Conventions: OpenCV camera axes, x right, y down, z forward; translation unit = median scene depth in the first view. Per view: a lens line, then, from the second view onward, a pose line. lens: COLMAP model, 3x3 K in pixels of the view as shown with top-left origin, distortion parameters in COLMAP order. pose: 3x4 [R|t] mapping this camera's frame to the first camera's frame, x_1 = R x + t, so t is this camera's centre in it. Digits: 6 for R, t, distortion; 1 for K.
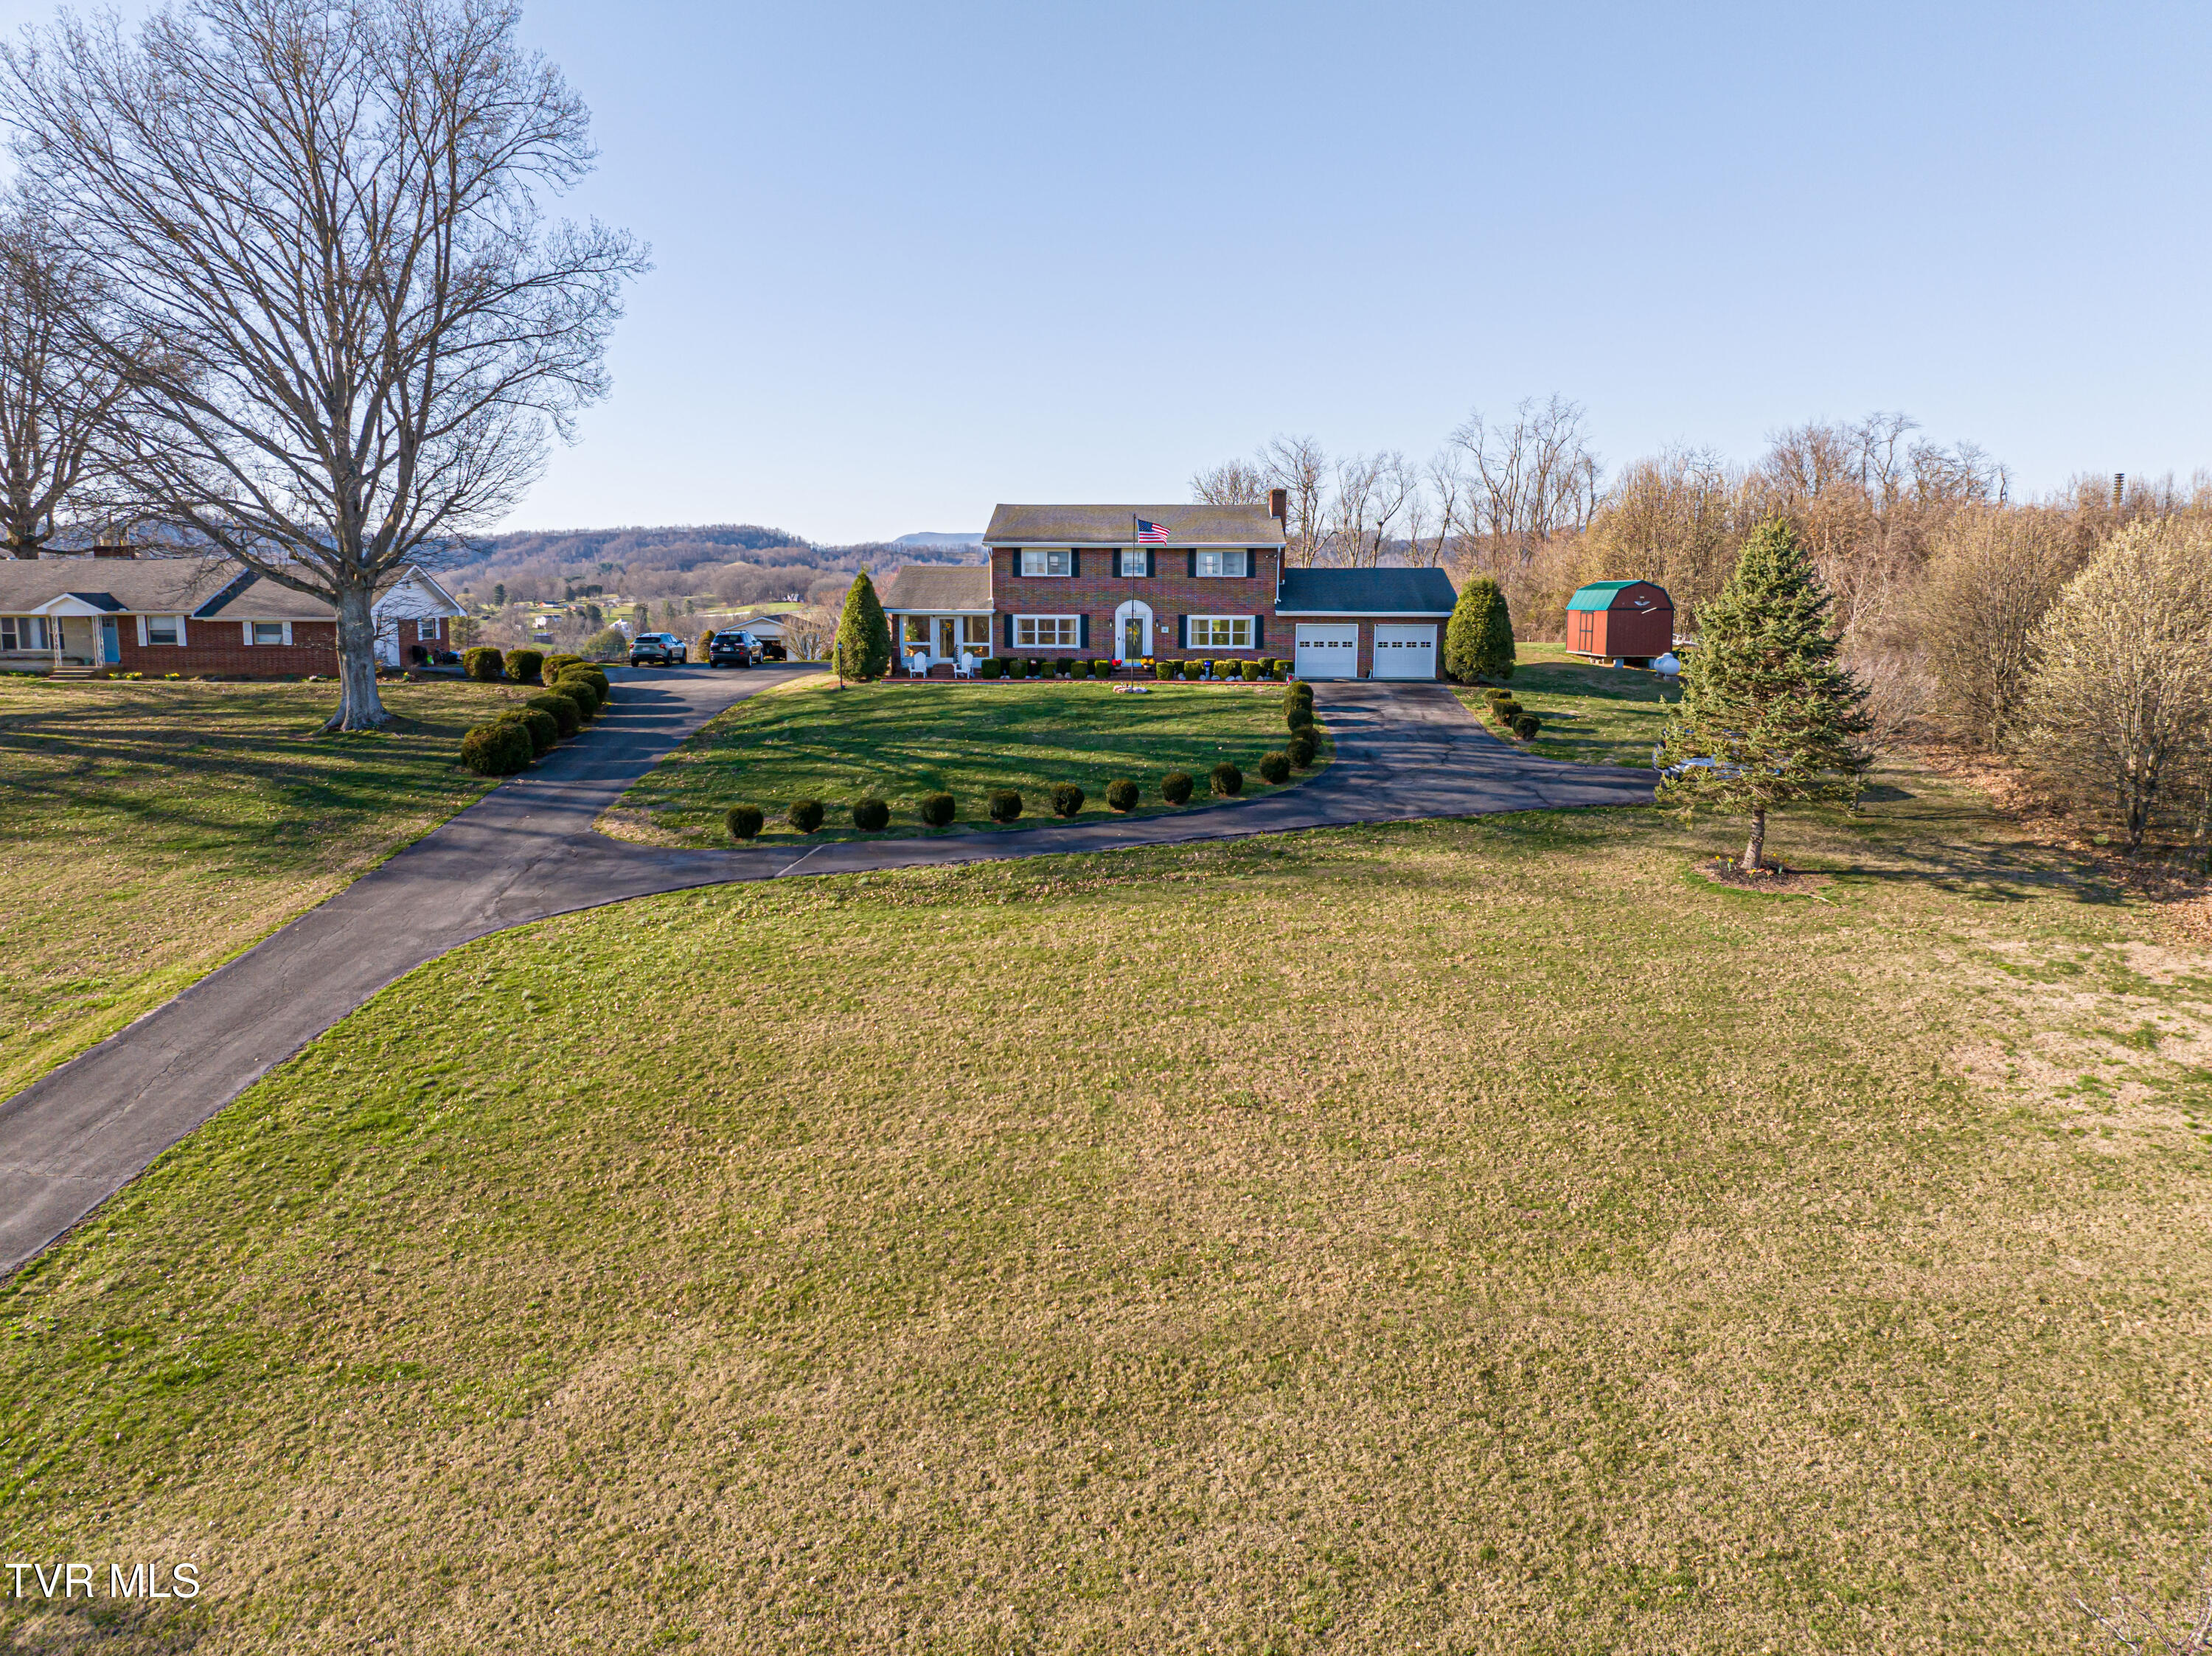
lens RADIAL K [[1544.7, 0, 1106.0], [0, 1544.7, 828.0], [0, 0, 1]] dist [-0.040912, 0.004032]
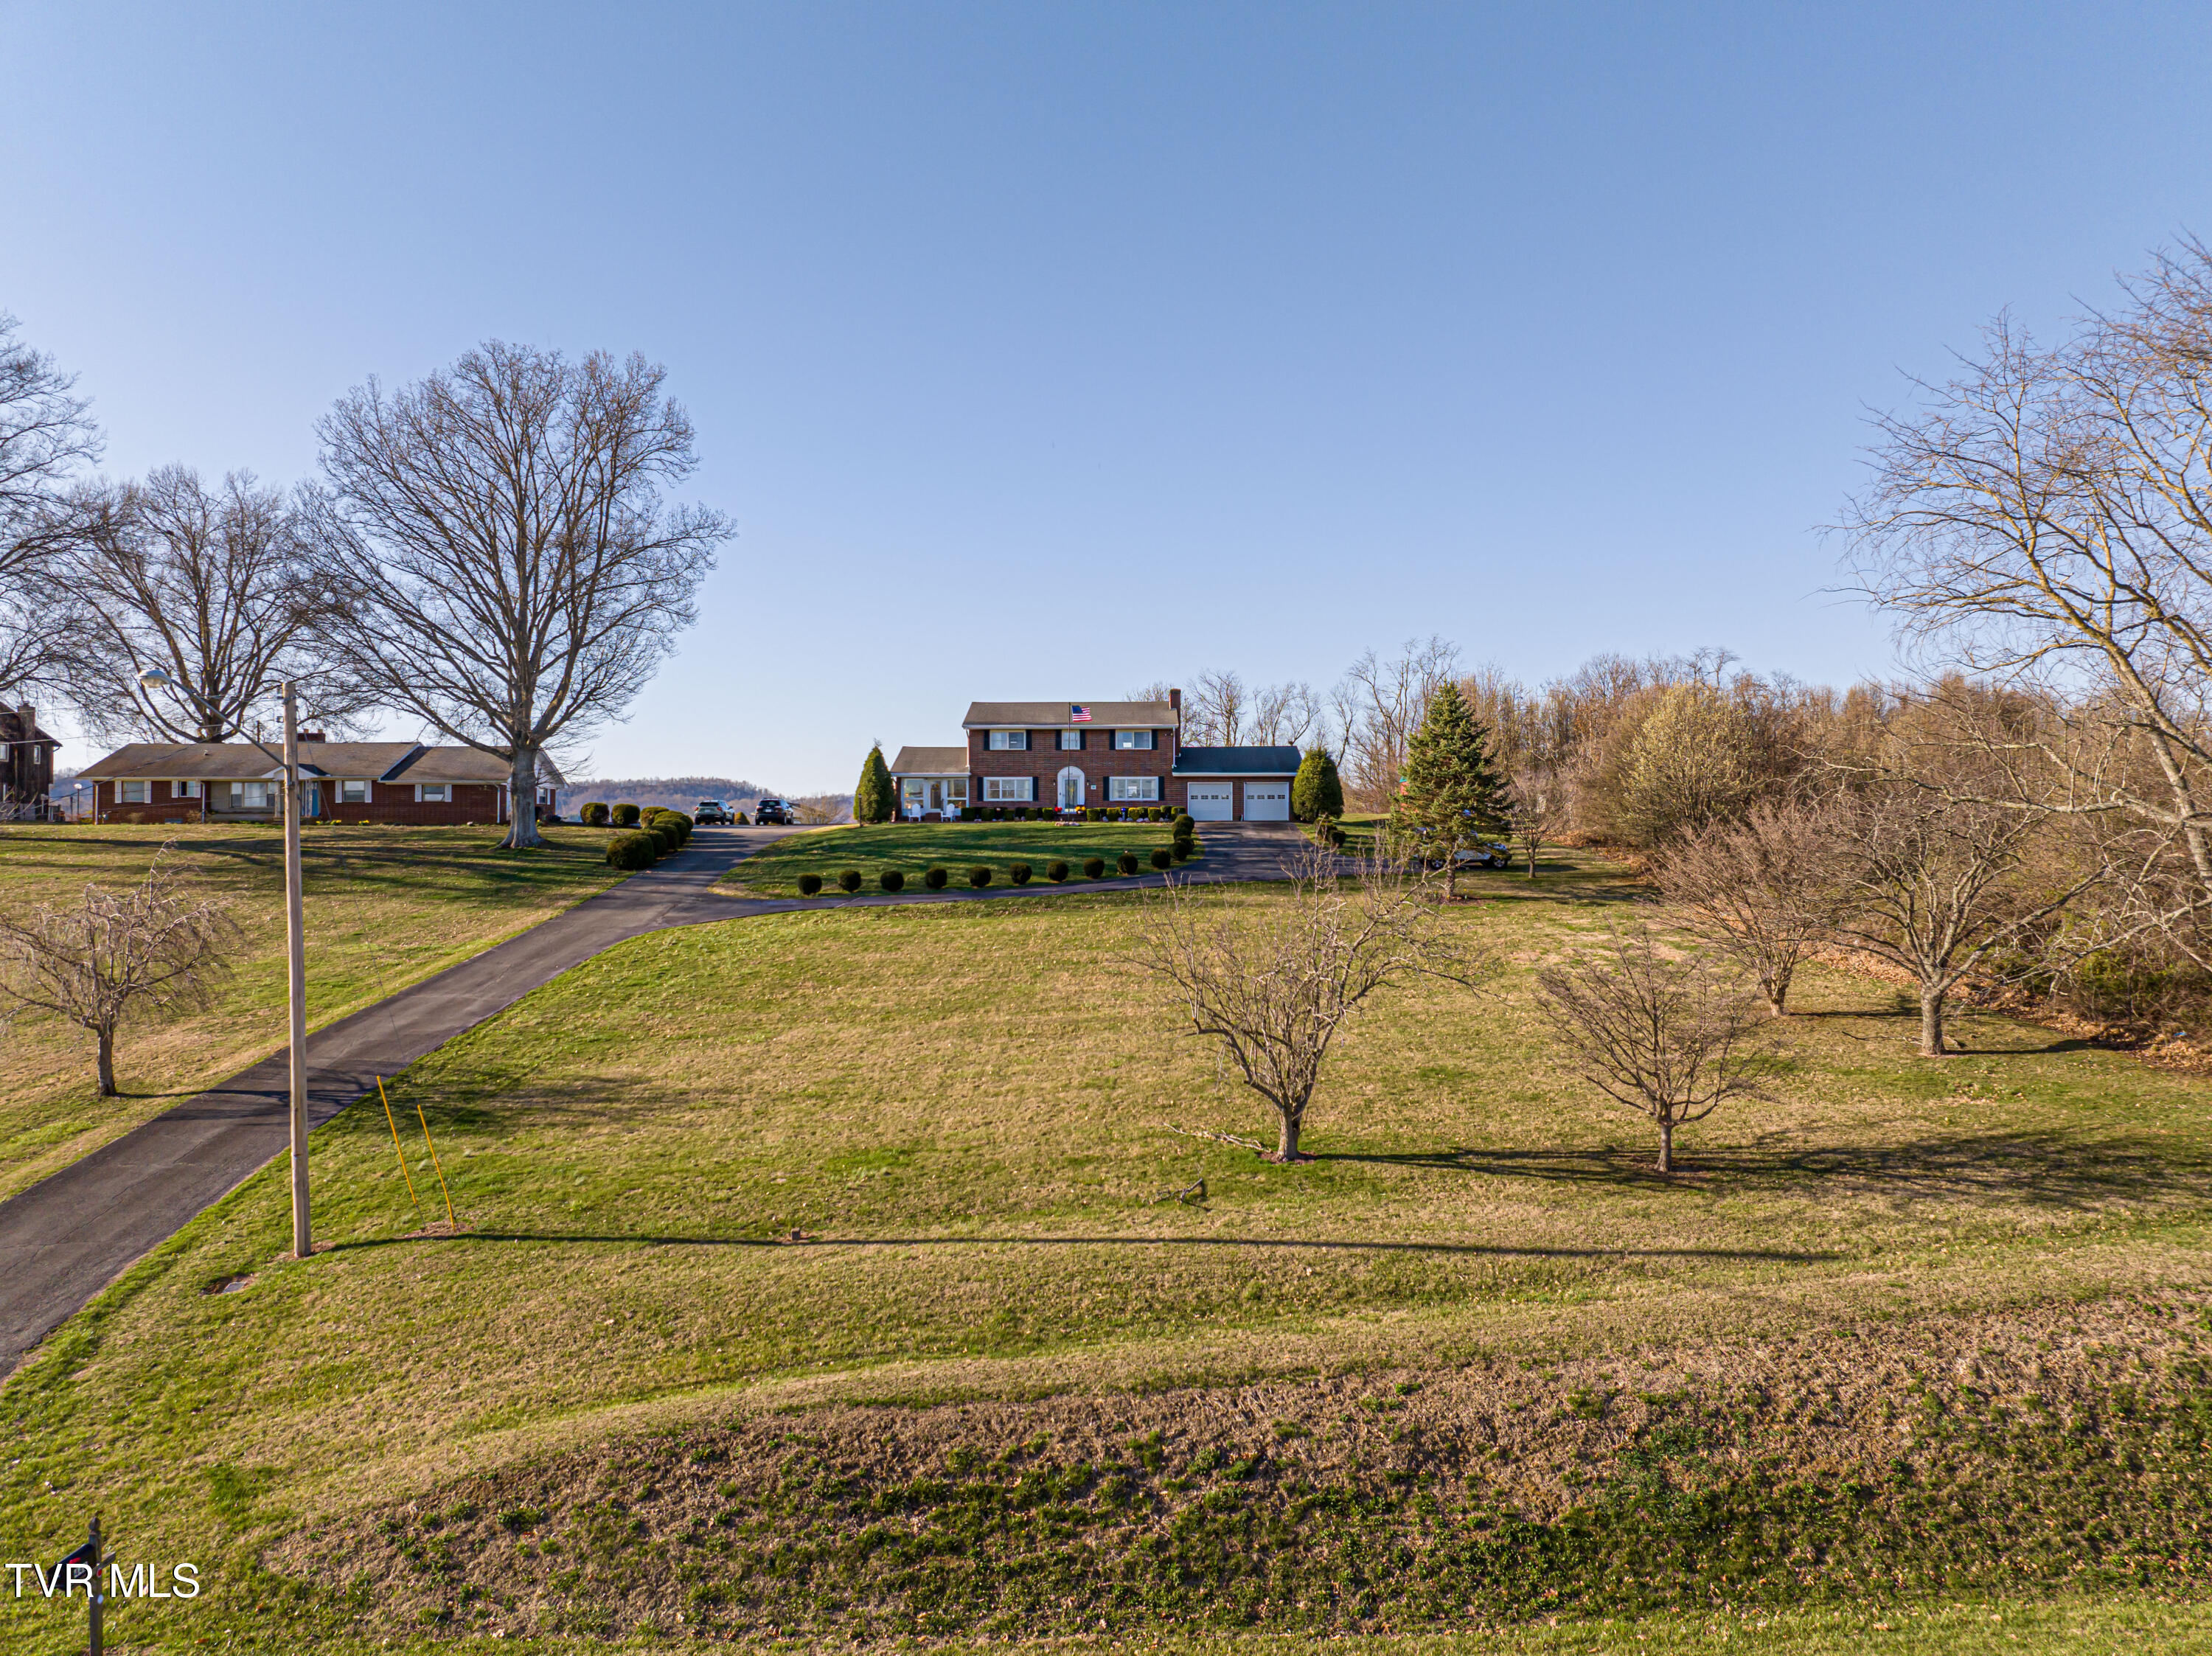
lens RADIAL K [[1544.7, 0, 1106.0], [0, 1544.7, 828.0], [0, 0, 1]] dist [-0.040912, 0.004032]
pose [[0.999704, -0.004306, 0.023928, 0.016549], [0.008092, 0.987011, -0.160448, 0.133863], [-0.022926, 0.160594, 0.986754, -0.373683]]
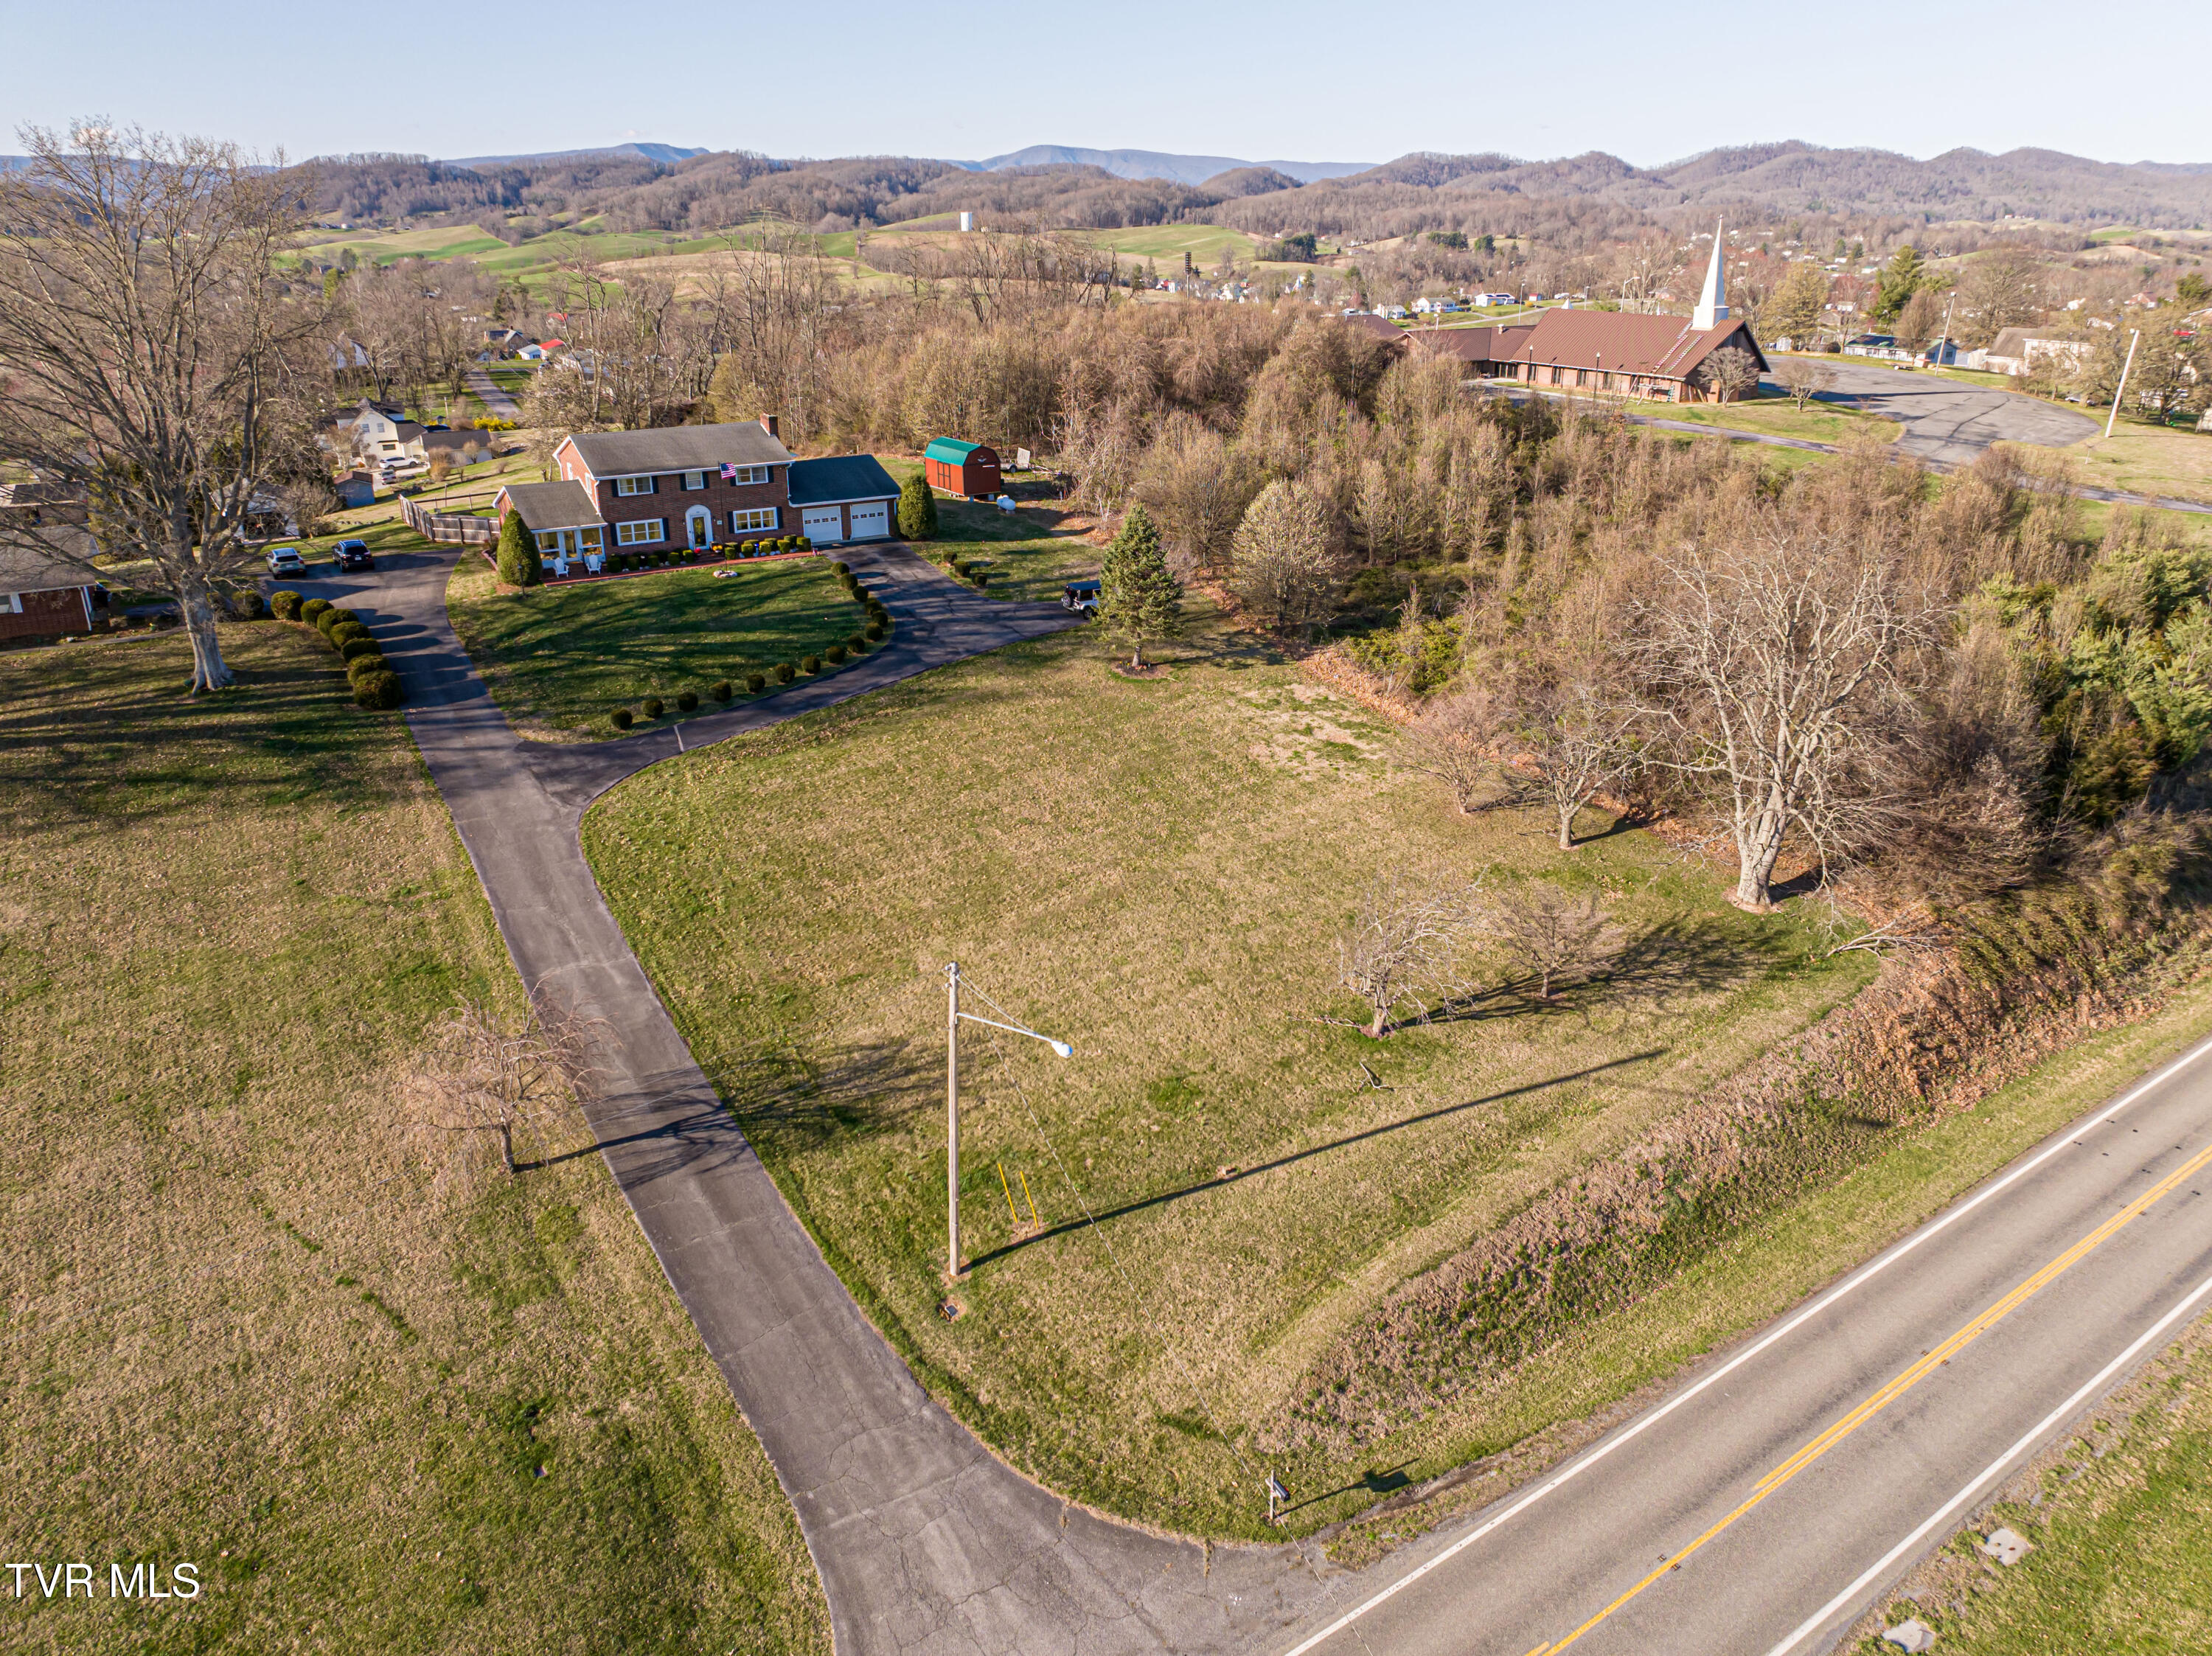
lens RADIAL K [[1544.7, 0, 1106.0], [0, 1544.7, 828.0], [0, 0, 1]] dist [-0.040912, 0.004032]
pose [[0.844017, -0.204359, 0.495855, -0.459432], [0.087621, 0.964678, 0.248433, -0.185936], [-0.529110, -0.166235, 0.832111, -0.506092]]
